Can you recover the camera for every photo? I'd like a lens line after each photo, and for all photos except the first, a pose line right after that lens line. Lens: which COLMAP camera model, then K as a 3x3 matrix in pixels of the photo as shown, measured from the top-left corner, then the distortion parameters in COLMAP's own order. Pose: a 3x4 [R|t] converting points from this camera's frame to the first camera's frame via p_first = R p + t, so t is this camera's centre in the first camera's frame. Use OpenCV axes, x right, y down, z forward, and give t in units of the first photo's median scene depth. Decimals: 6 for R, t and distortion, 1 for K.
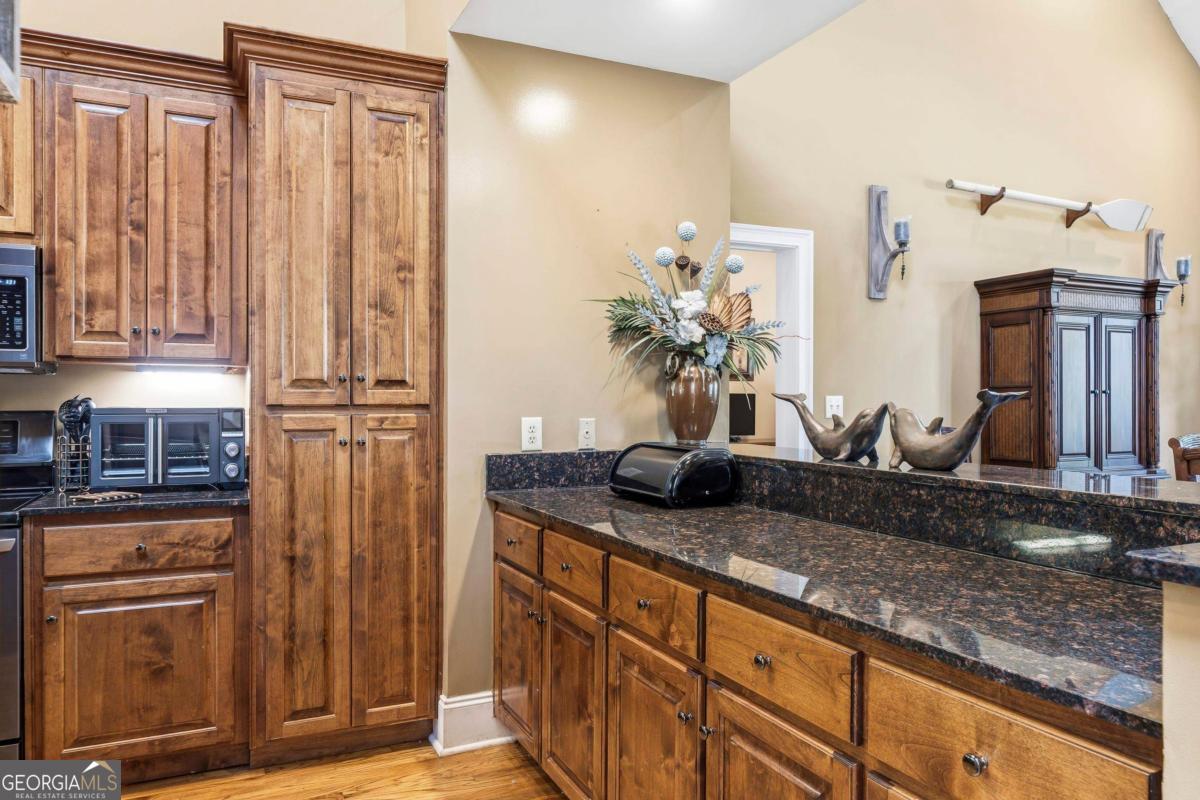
lens RADIAL K [[839.0, 0, 600.0], [0, 839.0, 398.1], [0, 0, 1]] dist [-0.004357, -0.004072]
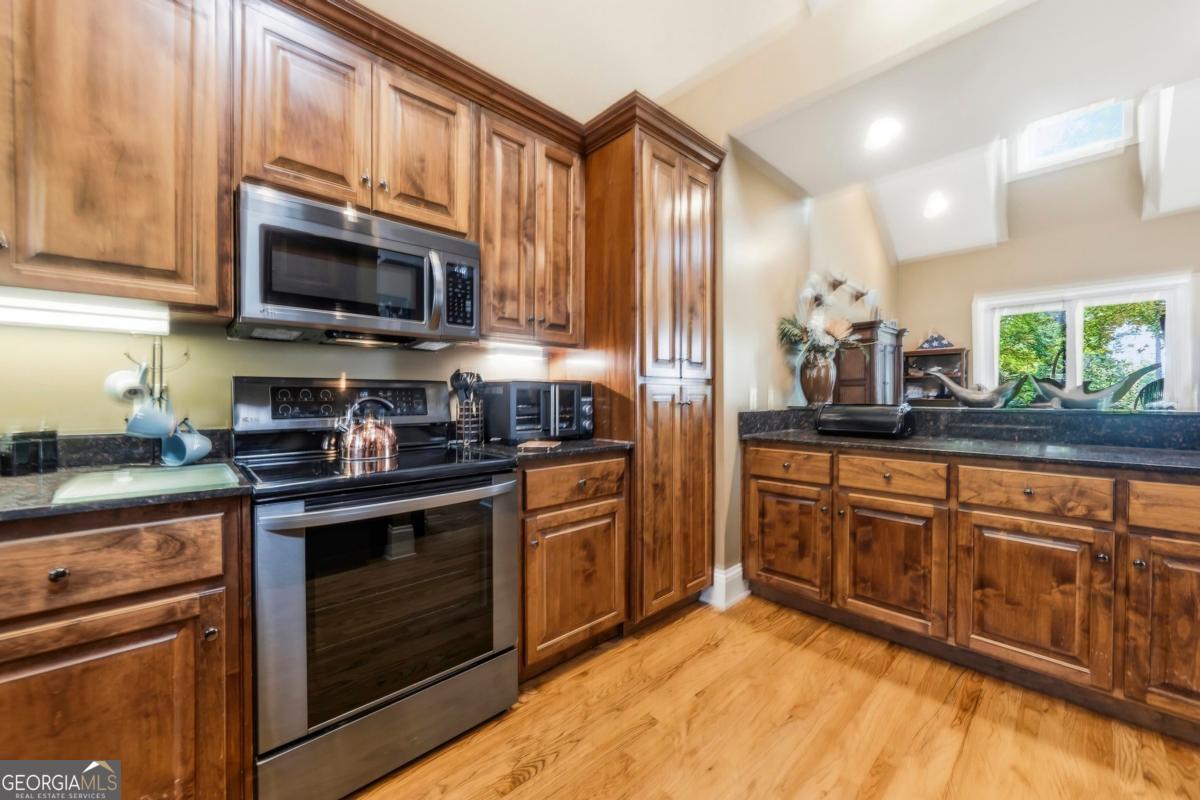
lens RADIAL K [[462.5, 0, 601.3], [0, 462.5, 402.5], [0, 0, 1]] dist [-0.003847, -0.000107]
pose [[0.950003, -0.006165, 0.312179, -0.697147], [0.003127, 0.999943, 0.010229, 0.043821], [-0.312224, -0.008741, 0.949968, 0.289735]]
